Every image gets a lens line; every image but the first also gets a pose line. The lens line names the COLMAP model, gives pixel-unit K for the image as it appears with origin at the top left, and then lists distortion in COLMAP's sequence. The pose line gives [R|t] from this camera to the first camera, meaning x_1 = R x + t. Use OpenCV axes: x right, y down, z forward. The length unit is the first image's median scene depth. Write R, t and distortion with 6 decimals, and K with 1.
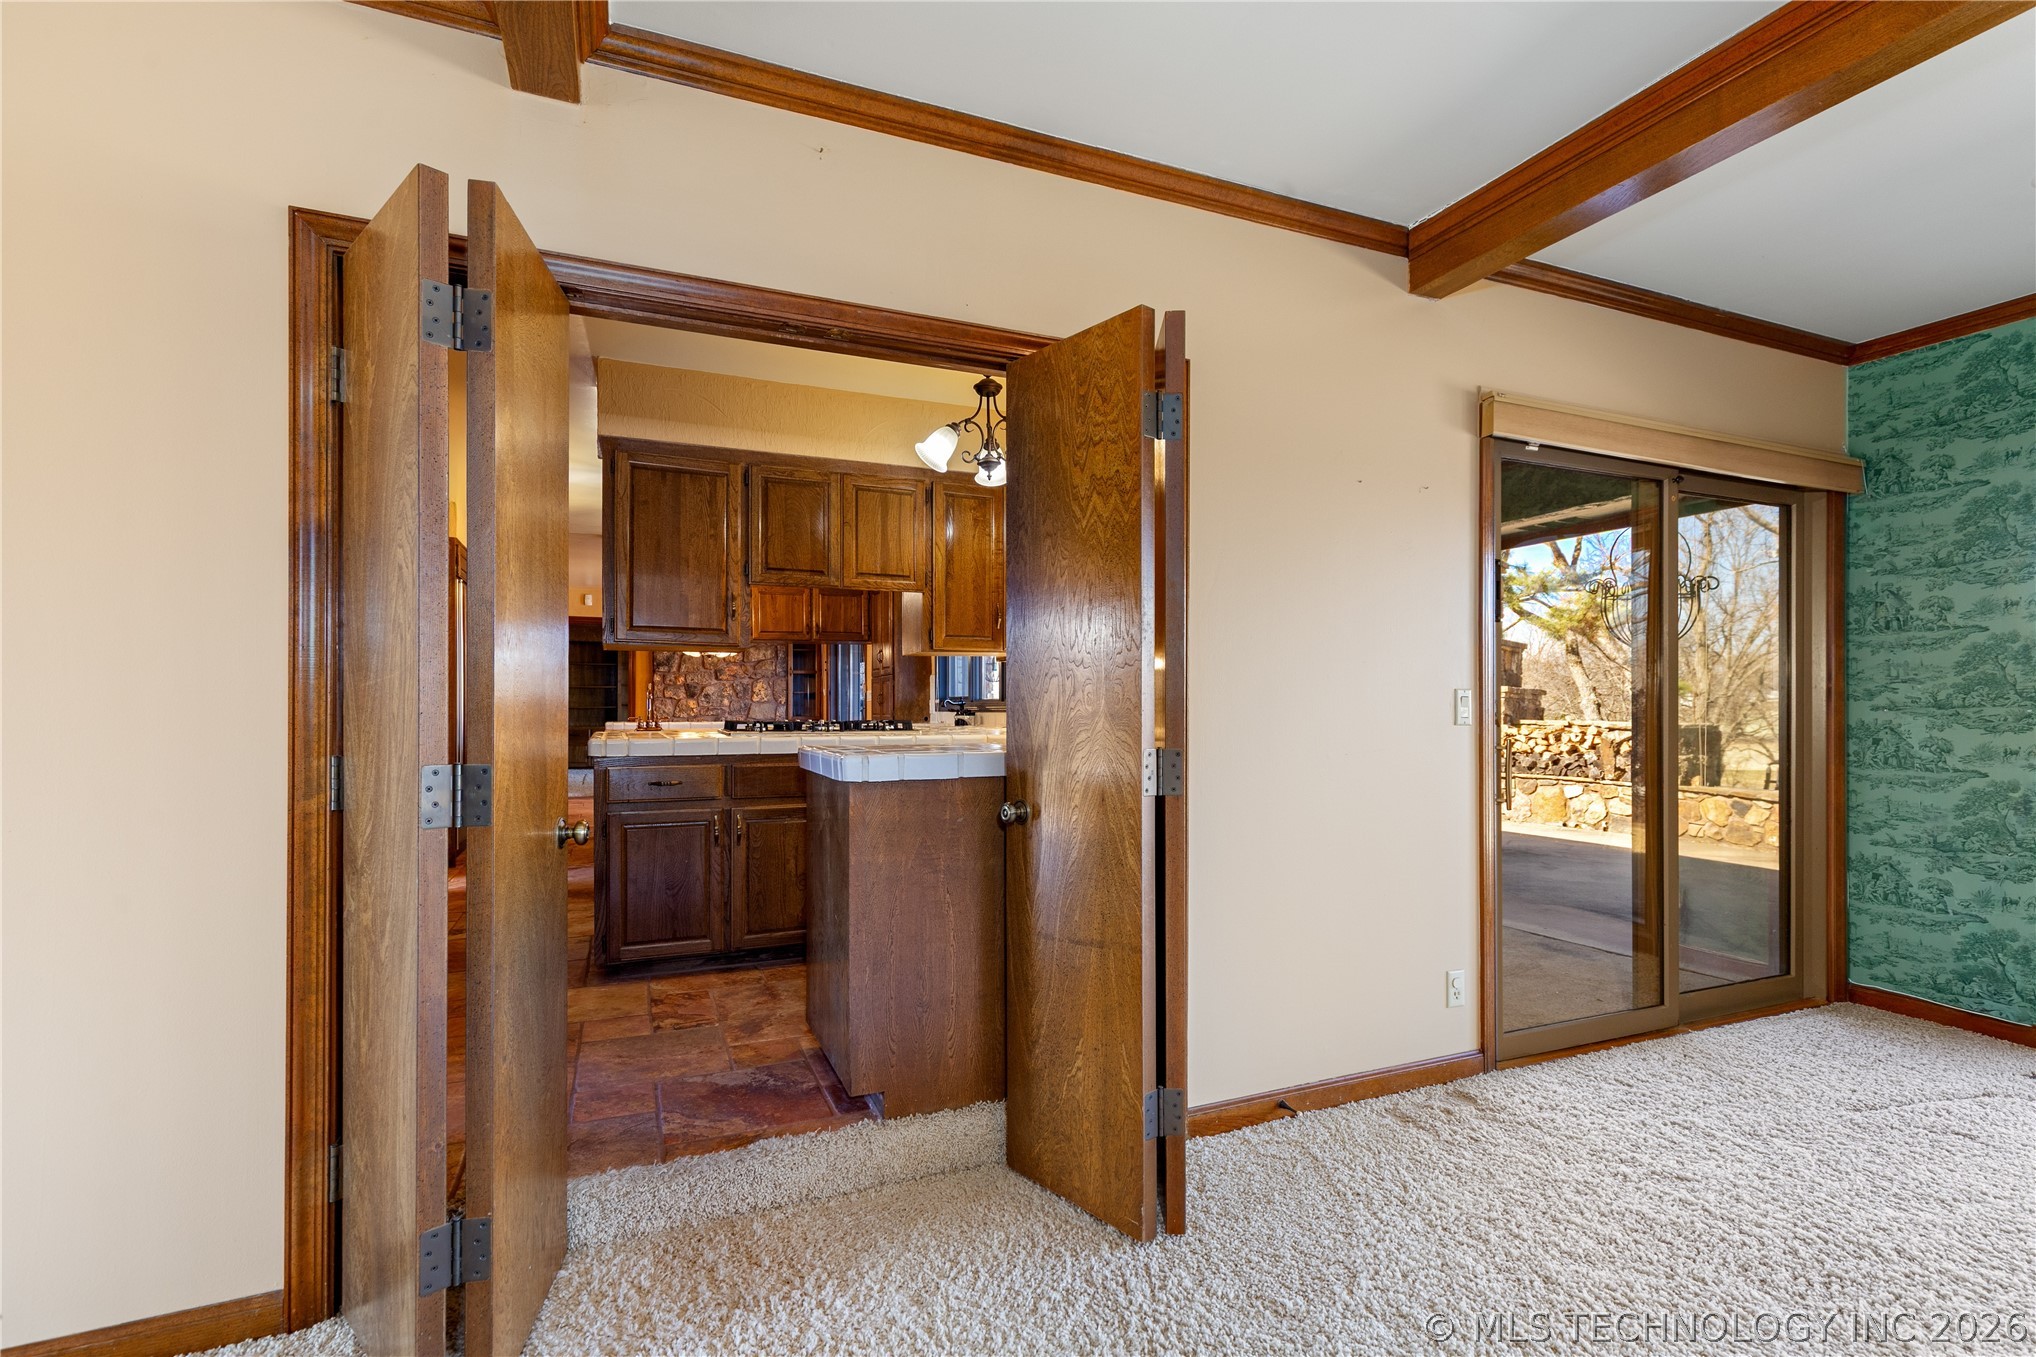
lens RADIAL K [[936.3, 0, 1014.1], [0, 936.3, 696.2], [0, 0, 1]] dist [0.005328, -0.001085]
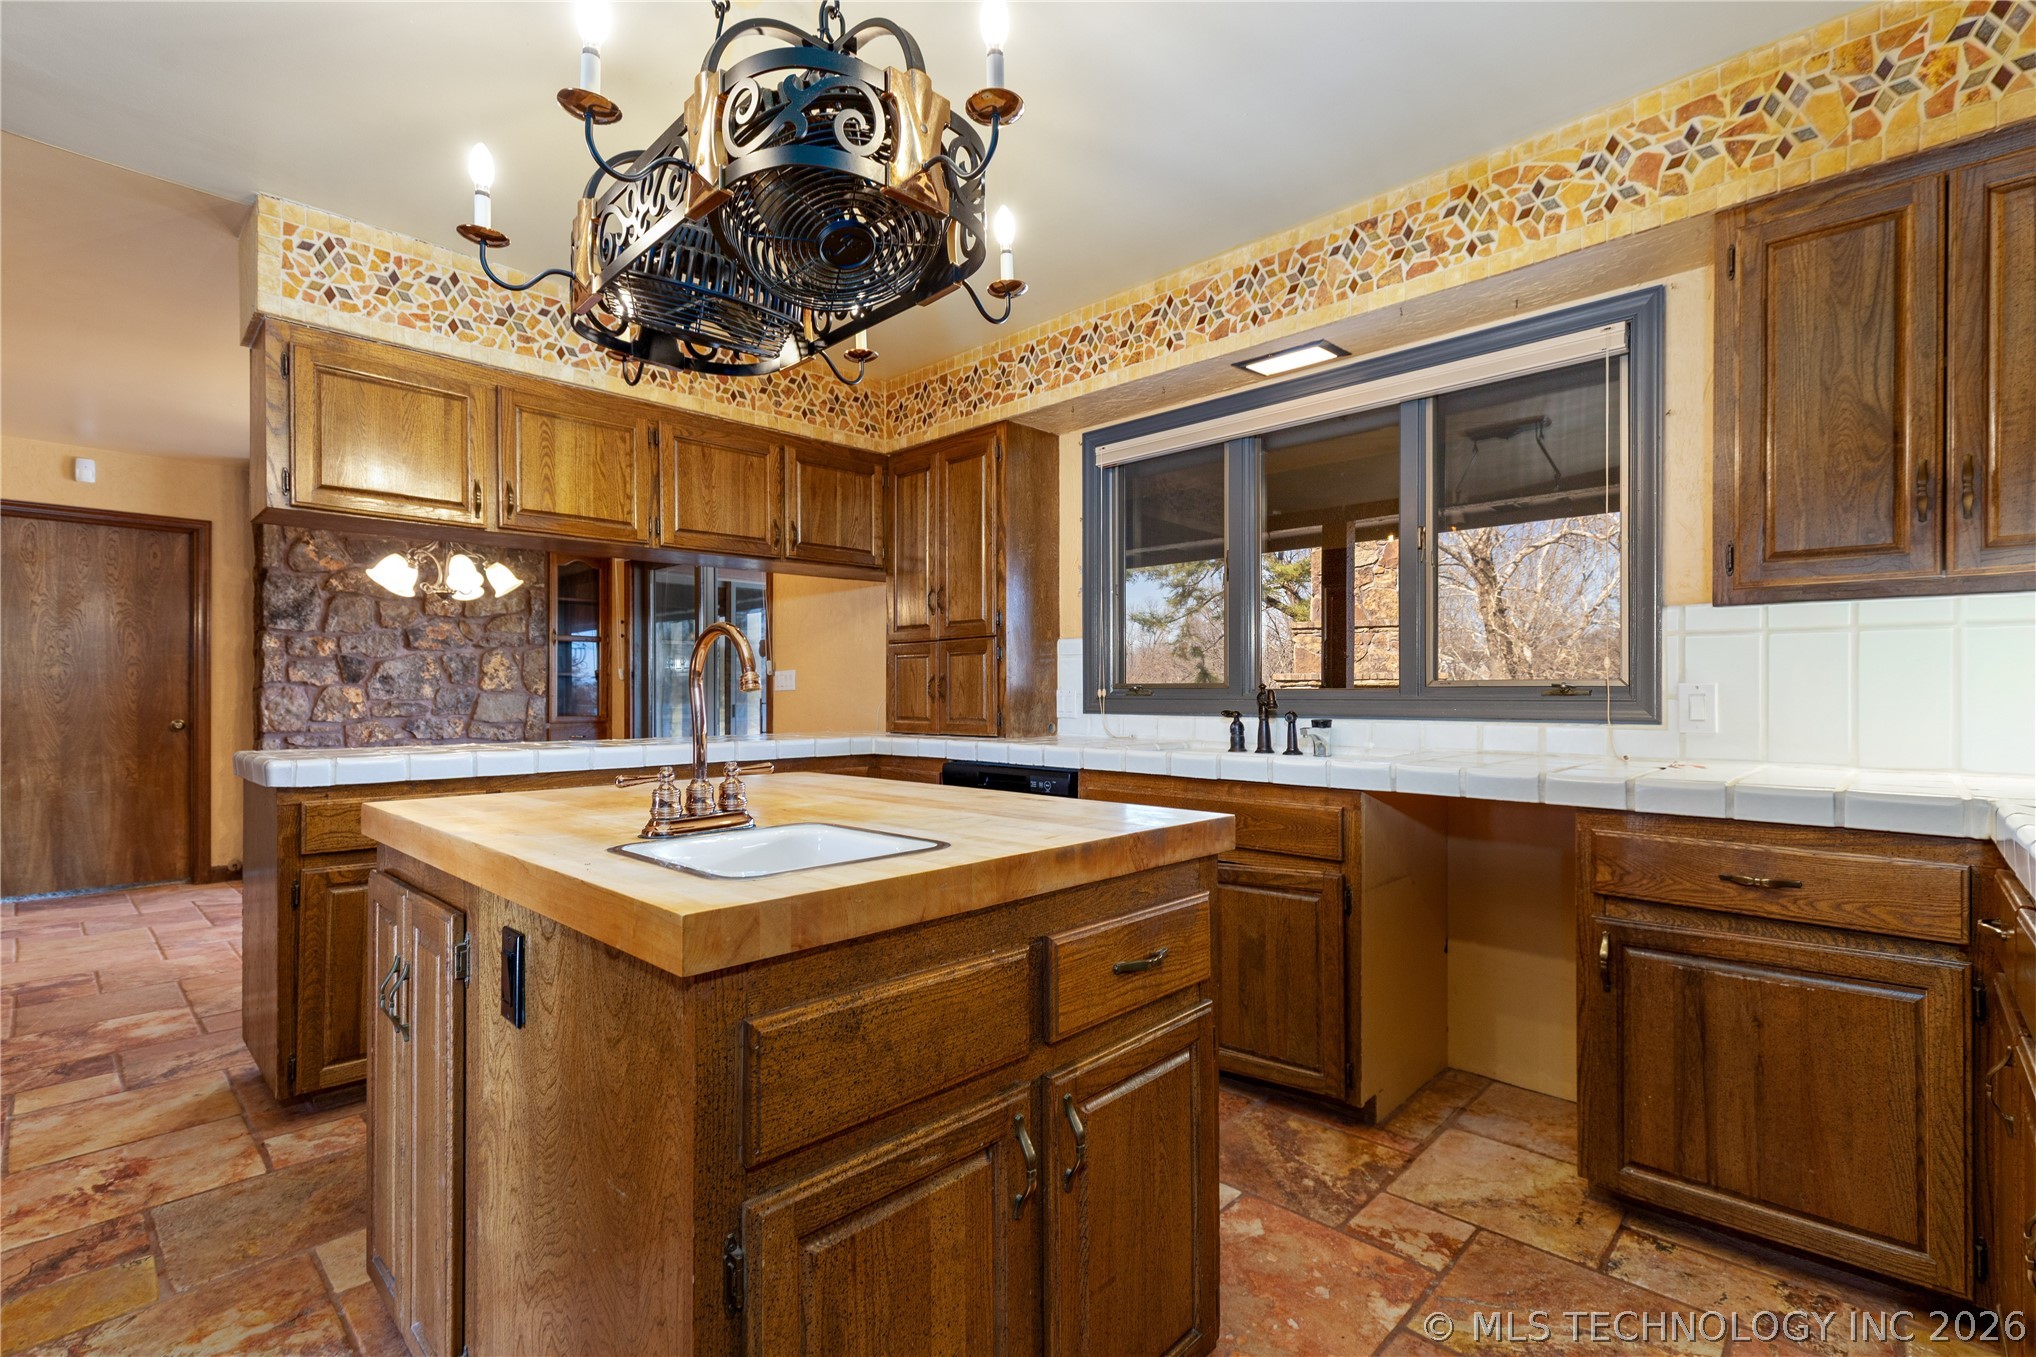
lens RADIAL K [[936.3, 0, 1018.8], [0, 936.3, 688.9], [0, 0, 1]] dist [0.005328, -0.001085]
pose [[0.919455, -0.000225, 0.393195, -0.212123], [-0.002783, 0.999971, 0.007079, 0.000221], [-0.393185, -0.007603, 0.919428, 0.389971]]
